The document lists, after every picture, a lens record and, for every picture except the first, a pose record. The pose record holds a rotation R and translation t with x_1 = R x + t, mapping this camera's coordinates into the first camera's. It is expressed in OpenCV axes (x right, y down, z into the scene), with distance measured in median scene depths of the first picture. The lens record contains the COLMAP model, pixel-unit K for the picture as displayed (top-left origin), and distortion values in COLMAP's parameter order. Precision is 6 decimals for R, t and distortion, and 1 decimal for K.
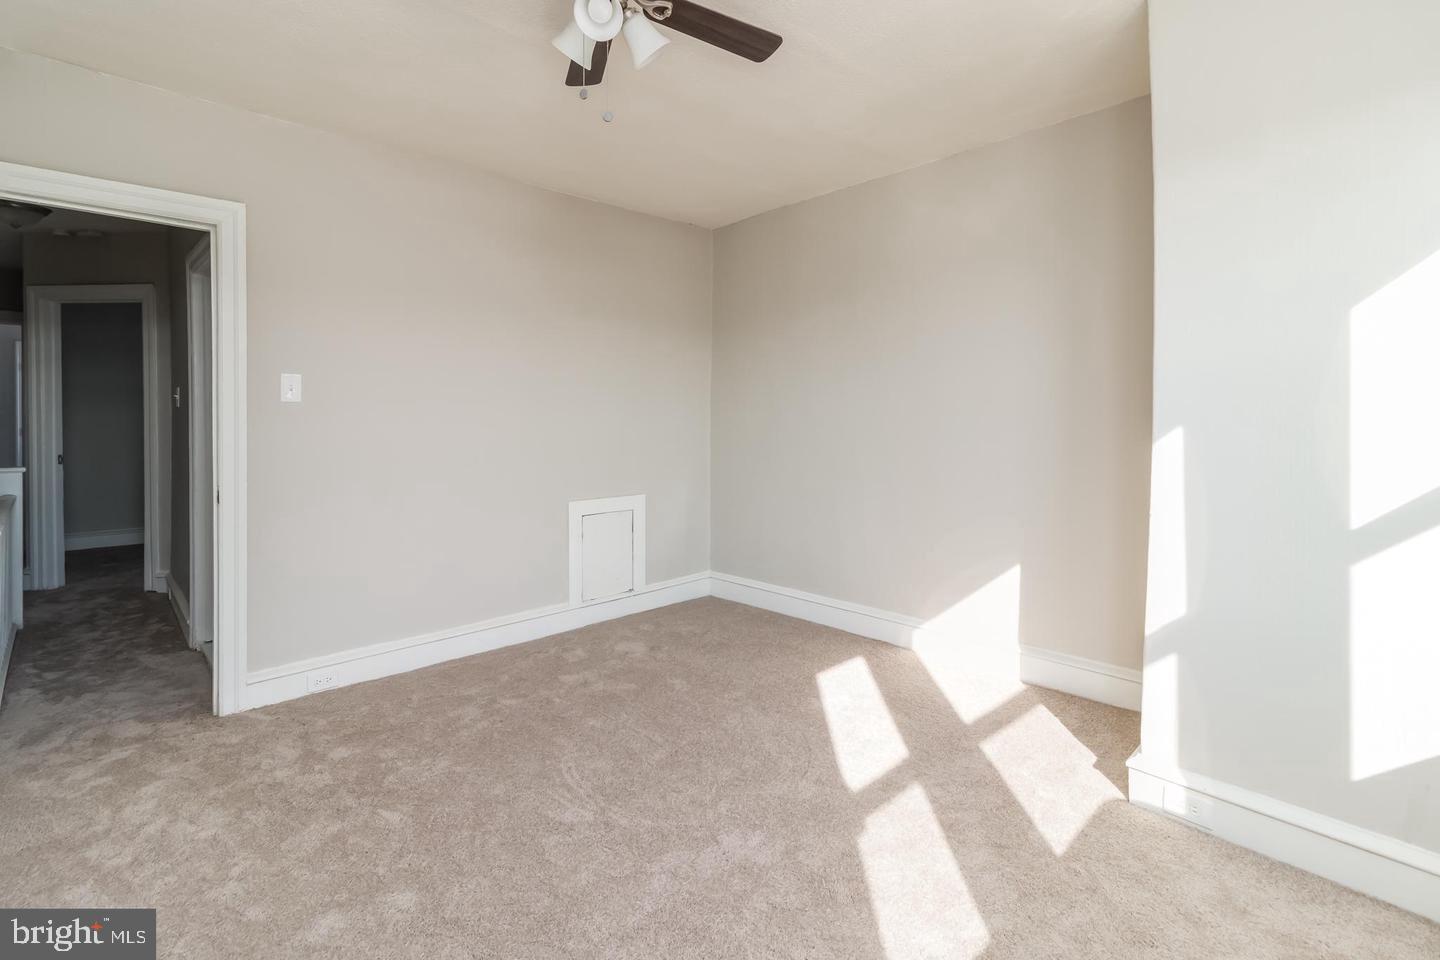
lens RADIAL K [[669.3, 0, 715.7], [0, 669.3, 427.0], [0, 0, 1]] dist [0.001716, 0.000461]
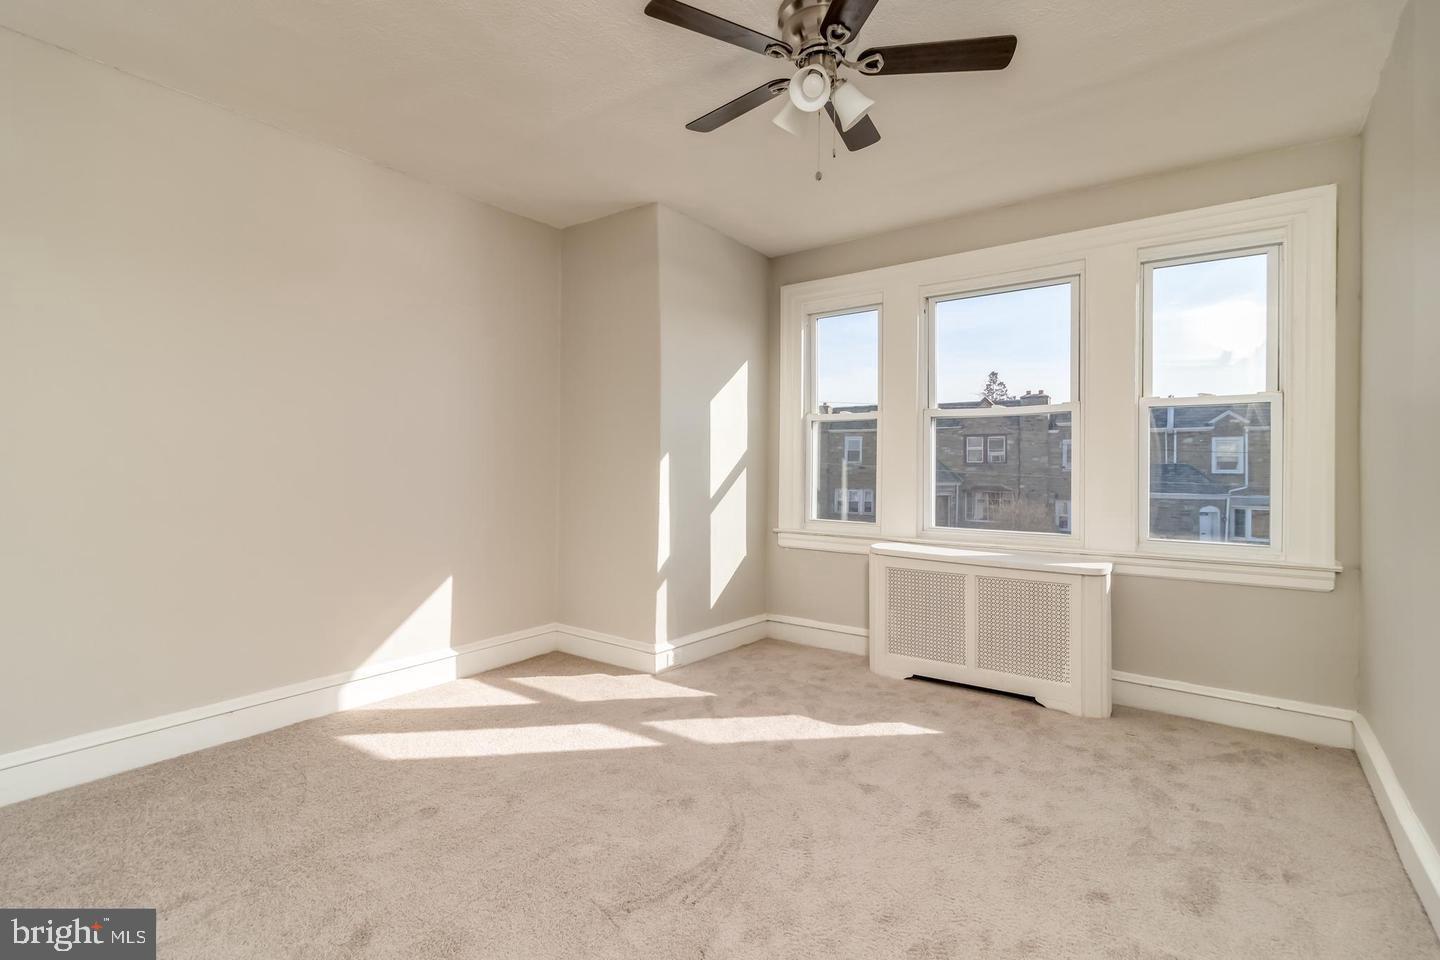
lens RADIAL K [[661.3, 0, 714.9], [0, 661.3, 459.4], [0, 0, 1]] dist [0.000091, -0.000046]
pose [[-0.172550, 0.001511, 0.985000, -0.772768], [-0.000371, 0.999999, -0.001599, 0.016737], [-0.985001, -0.000641, -0.172549, 0.849411]]
